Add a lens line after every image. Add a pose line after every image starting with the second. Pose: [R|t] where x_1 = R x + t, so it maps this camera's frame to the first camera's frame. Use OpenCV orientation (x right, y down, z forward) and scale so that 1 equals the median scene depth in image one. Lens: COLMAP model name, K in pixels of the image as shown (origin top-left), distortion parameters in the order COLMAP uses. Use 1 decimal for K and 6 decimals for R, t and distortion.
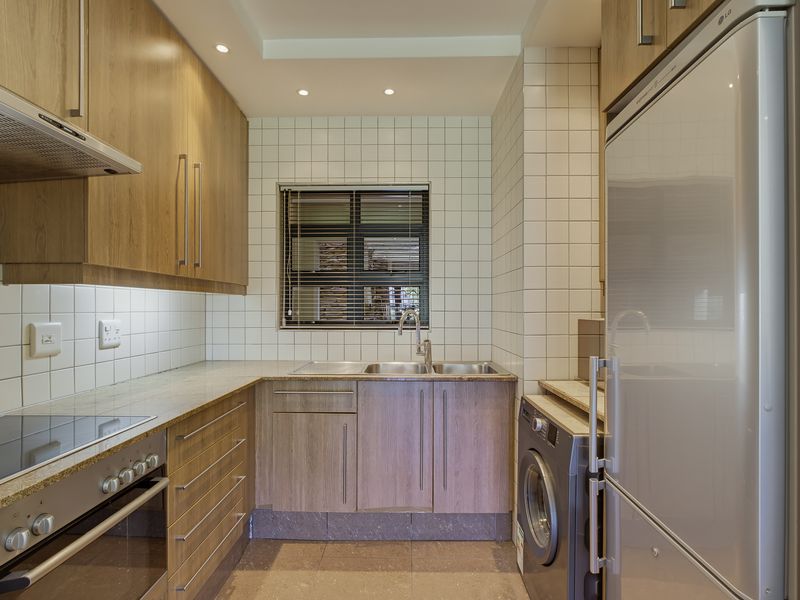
lens RADIAL K [[405.9, 0, 401.2], [0, 405.9, 308.6], [0, 0, 1]] dist [-0.017347, 0.007192]
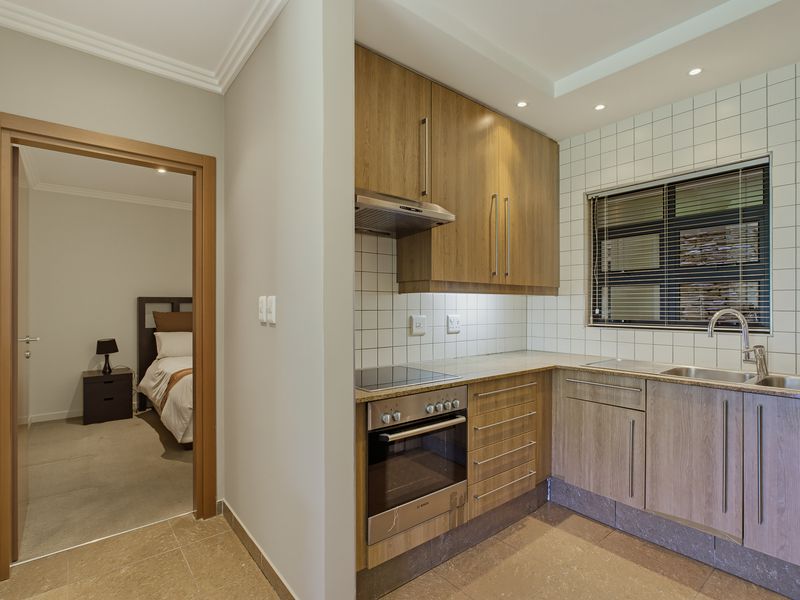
lens RADIAL K [[405.9, 0, 394.9], [0, 405.9, 303.3], [0, 0, 1]] dist [-0.017347, 0.007192]
pose [[0.636070, -0.005559, -0.771611, 0.268280], [-0.002241, 0.999957, -0.009051, -0.000404], [0.771628, 0.007487, 0.636030, -0.116991]]
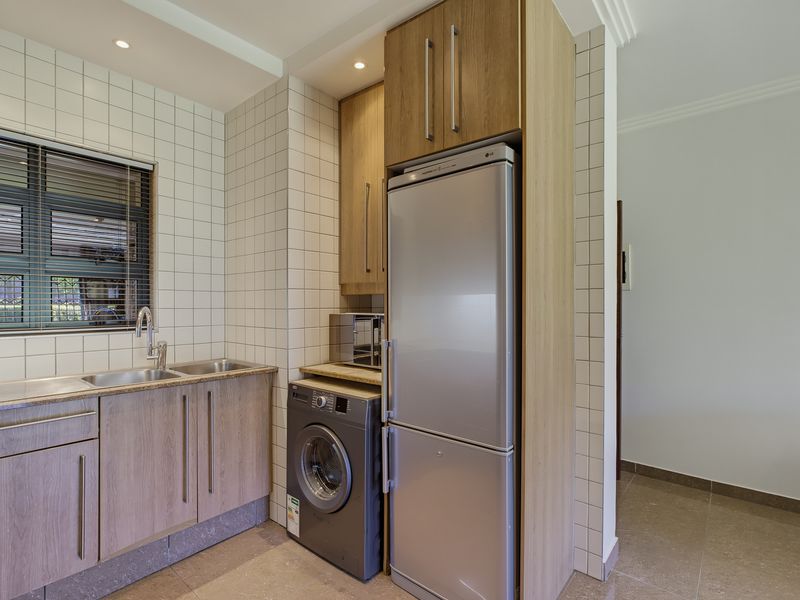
lens RADIAL K [[405.9, 0, 407.8], [0, 405.9, 304.7], [0, 0, 1]] dist [-0.017347, 0.007192]
pose [[0.619341, -0.000629, 0.785122, -0.352824], [0.002003, 0.999998, -0.000778, -0.000872], [-0.785120, 0.002055, 0.619341, 0.035907]]
